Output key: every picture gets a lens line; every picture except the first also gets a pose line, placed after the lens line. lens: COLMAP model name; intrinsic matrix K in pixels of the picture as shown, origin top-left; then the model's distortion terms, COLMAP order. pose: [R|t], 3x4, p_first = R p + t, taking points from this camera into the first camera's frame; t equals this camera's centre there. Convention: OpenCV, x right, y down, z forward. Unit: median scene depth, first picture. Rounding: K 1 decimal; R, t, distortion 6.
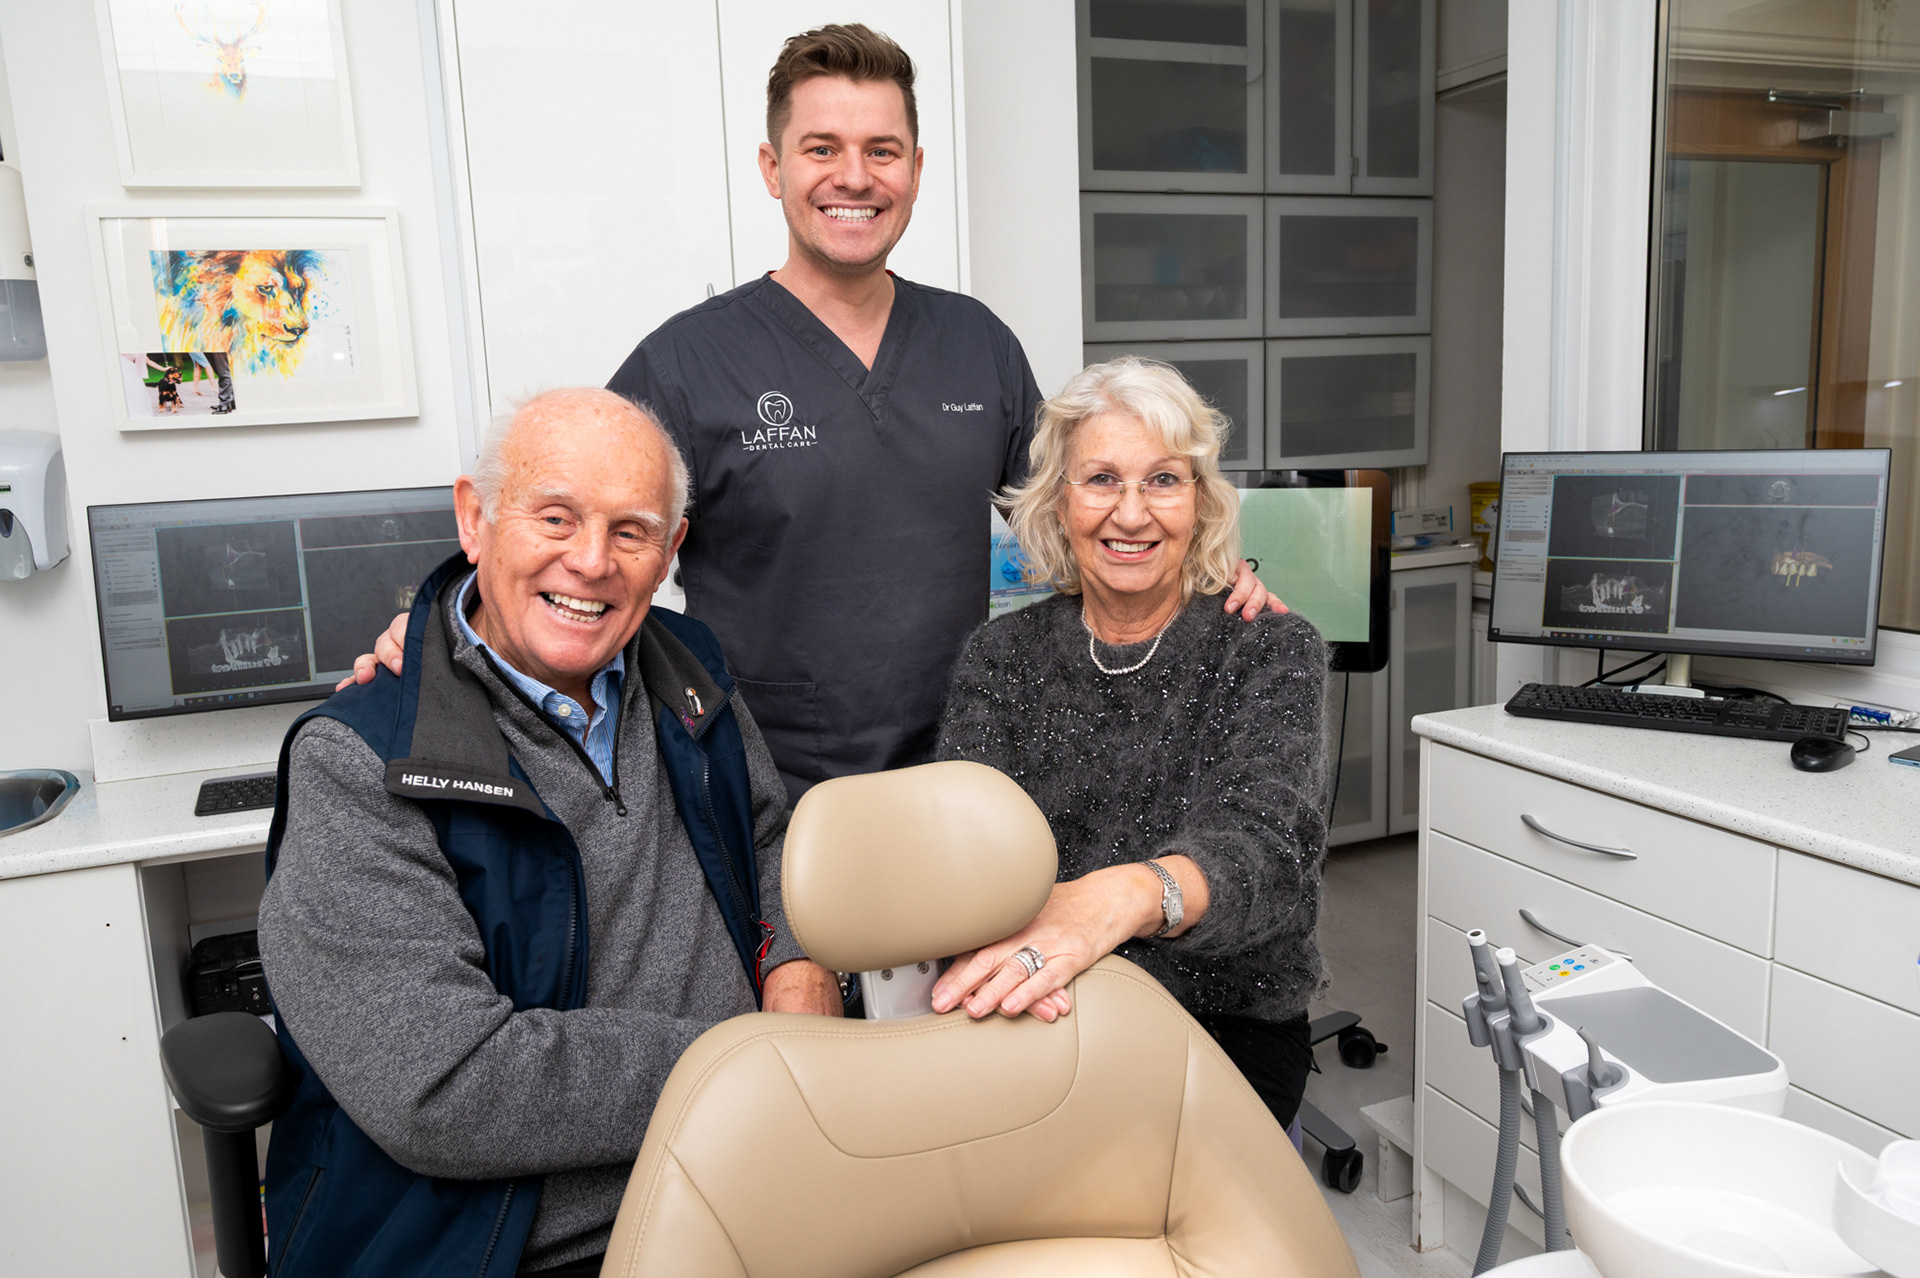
lens RADIAL K [[1479.3, 0, 960.0], [0, 1479.3, 639.0], [0, 0, 1]] dist [0.001697, -0.002352]
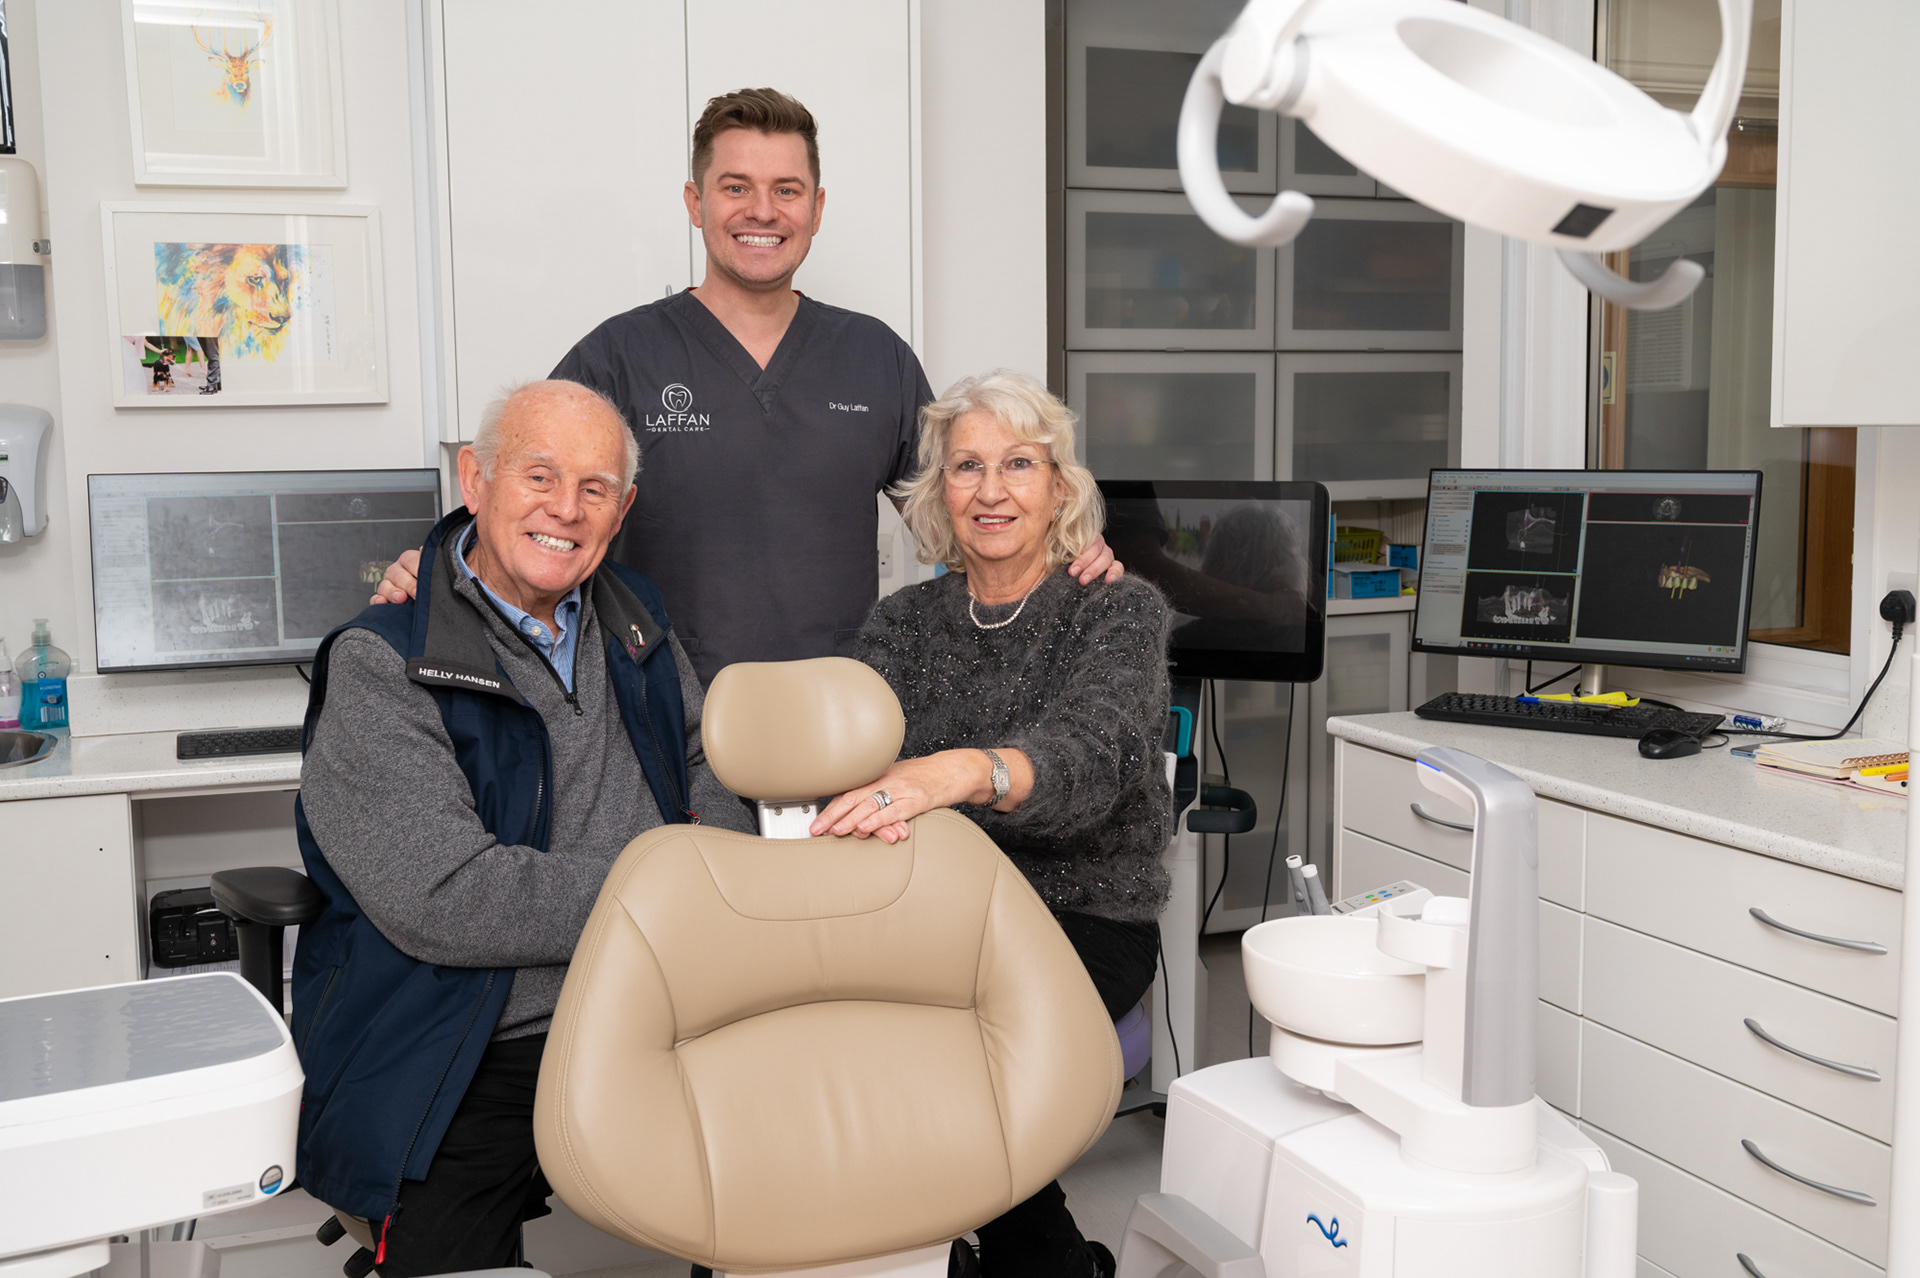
lens RADIAL K [[2022.7, 0, 960.0], [0, 2022.7, 639.0], [0, 0, 1]] dist [0.000190, 0.016101]
pose [[0.999367, 0.031047, -0.017359, 0.076263], [-0.031905, 0.998159, -0.051573, 0.084080], [0.015726, 0.052094, 0.998518, -0.450893]]
